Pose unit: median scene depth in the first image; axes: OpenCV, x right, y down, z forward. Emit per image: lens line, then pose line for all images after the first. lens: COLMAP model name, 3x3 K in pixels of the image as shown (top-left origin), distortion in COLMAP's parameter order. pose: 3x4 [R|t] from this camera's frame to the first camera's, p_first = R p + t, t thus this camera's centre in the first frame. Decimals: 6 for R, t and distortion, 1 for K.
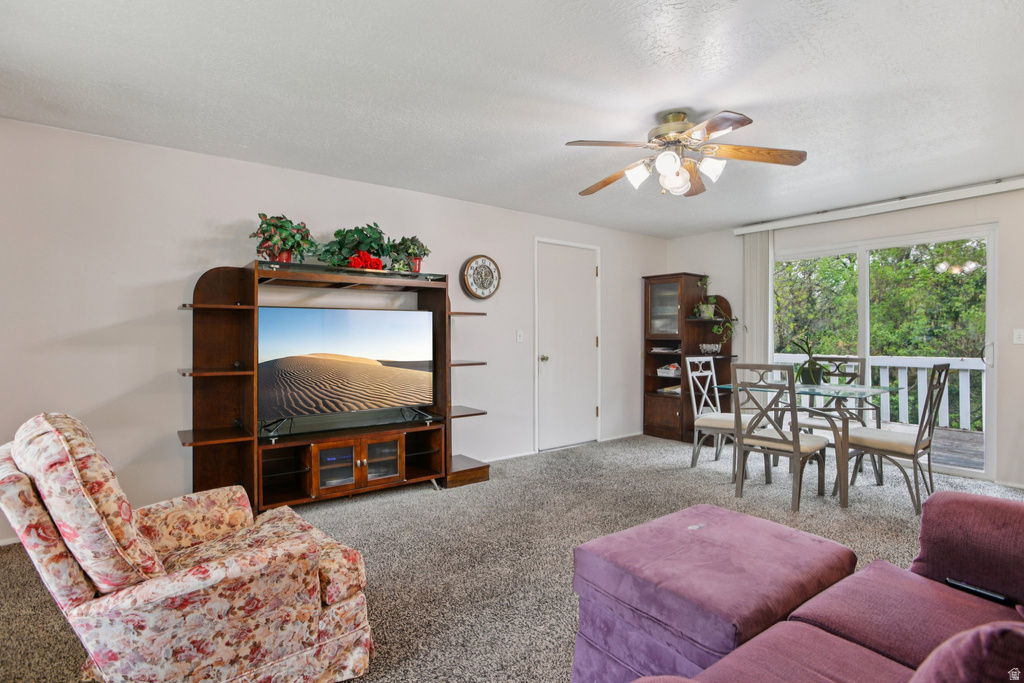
lens RADIAL K [[506.1, 0, 519.4], [0, 506.1, 339.4], [0, 0, 1]] dist [-0.019146, 0.007722]
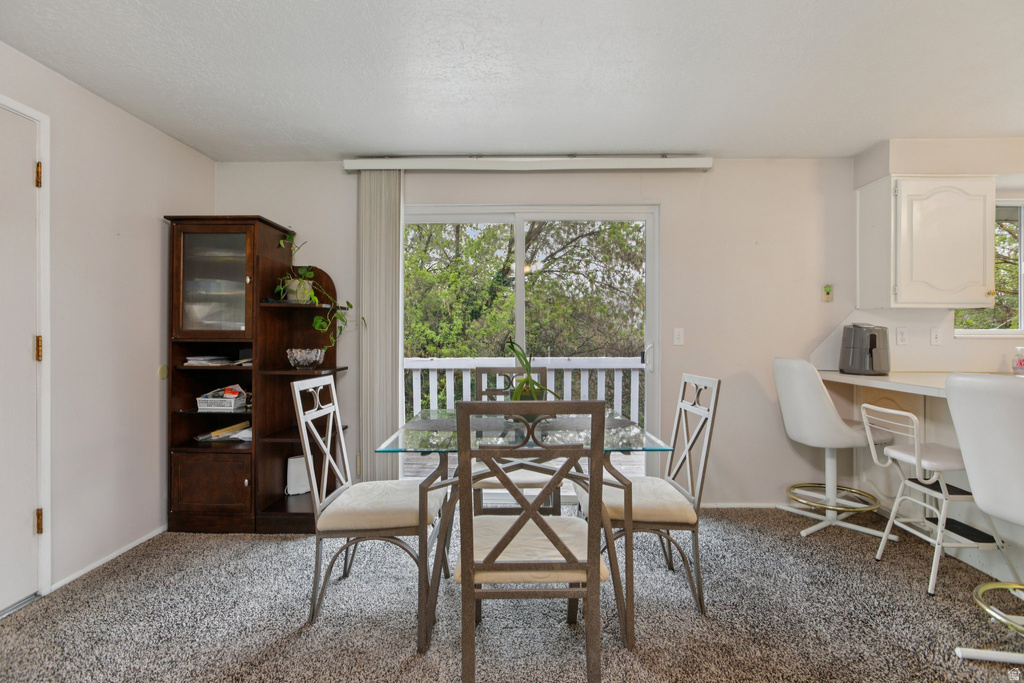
lens RADIAL K [[506.1, 0, 509.6], [0, 506.1, 337.4], [0, 0, 1]] dist [-0.019146, 0.007722]
pose [[0.638055, 0.000039, 0.769991, 0.086985], [0.002621, 0.999994, -0.002223, -0.002164], [-0.769987, 0.003437, 0.638051, 0.462820]]
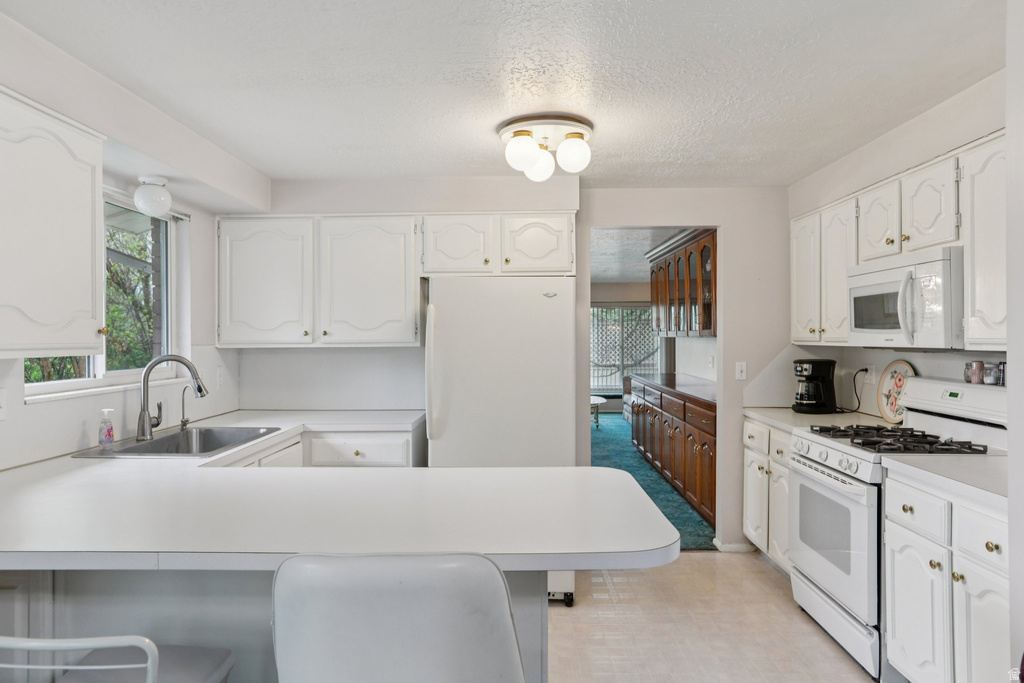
lens RADIAL K [[652.8, 0, 510.1], [0, 652.8, 332.3], [0, 0, 1]] dist [-0.048459, 0.011521]
pose [[-0.772351, 0.004243, 0.635182, 0.370726], [0.009151, 0.999948, 0.004447, -0.049757], [-0.635130, 0.009247, -0.772350, 0.562283]]
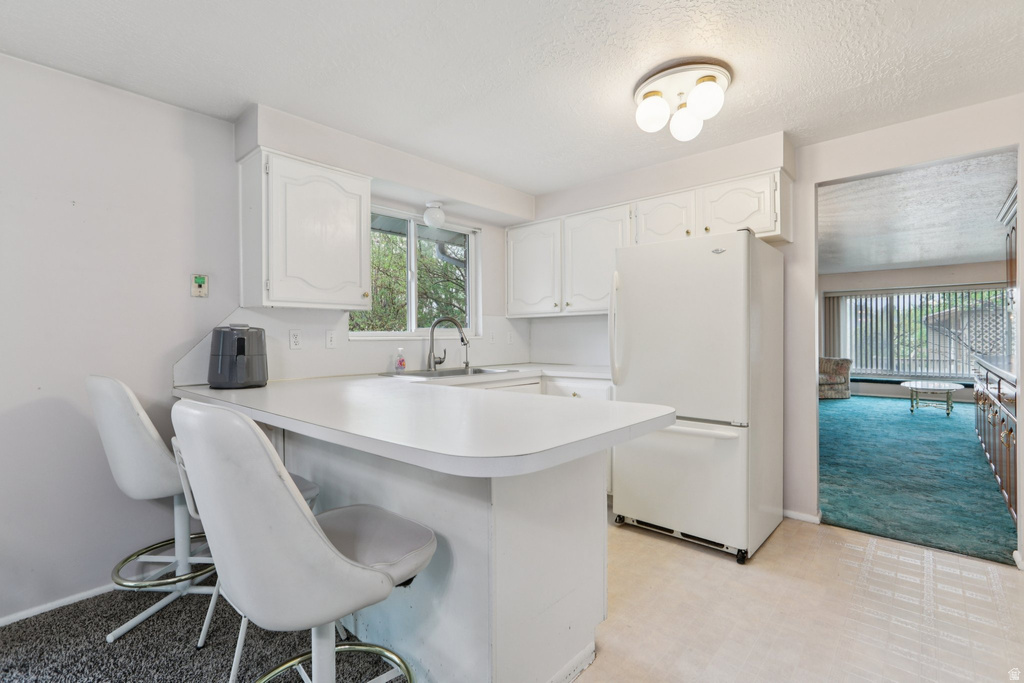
lens RADIAL K [[471.8, 0, 515.3], [0, 471.8, 336.9], [0, 0, 1]] dist [-0.000029, 0.003177]
pose [[-0.174017, -0.001068, 0.984742, 0.317868], [0.016692, 0.999853, 0.004034, -0.004434], [-0.984601, 0.017139, -0.173974, 0.334079]]
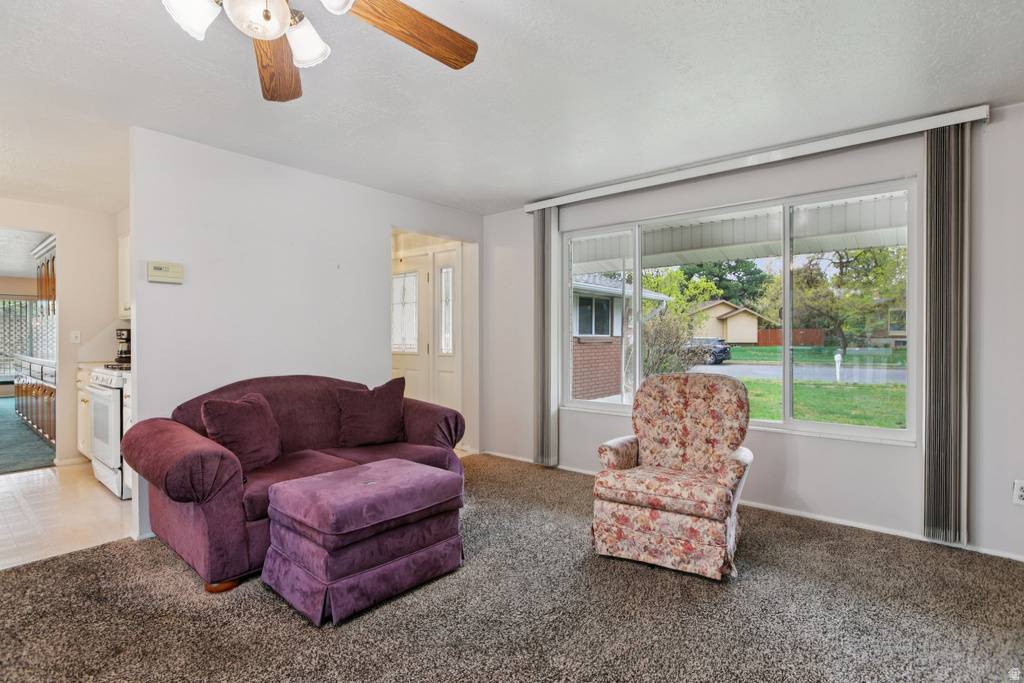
lens RADIAL K [[504.9, 0, 491.4], [0, 504.9, 338.6], [0, 0, 1]] dist [0.004324, 0.000844]
pose [[-0.986398, 0.001927, -0.164360, 0.087348], [-0.000635, 0.999879, 0.015534, -0.008394], [0.164370, 0.015427, -0.986278, 0.763936]]
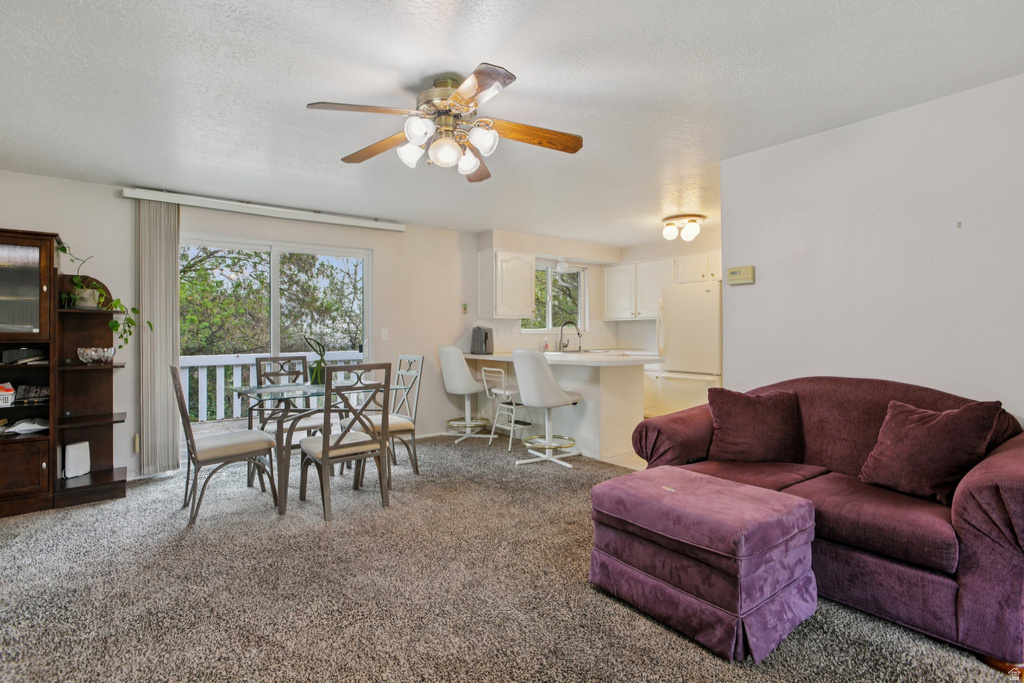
lens RADIAL K [[506.1, 0, 511.9], [0, 506.1, 329.6], [0, 0, 1]] dist [-0.019146, 0.007722]
pose [[0.012741, 0.006043, 0.999901, -0.283144], [0.013325, 0.999892, -0.006213, -0.003754], [-0.999830, 0.013403, 0.012659, 0.440259]]
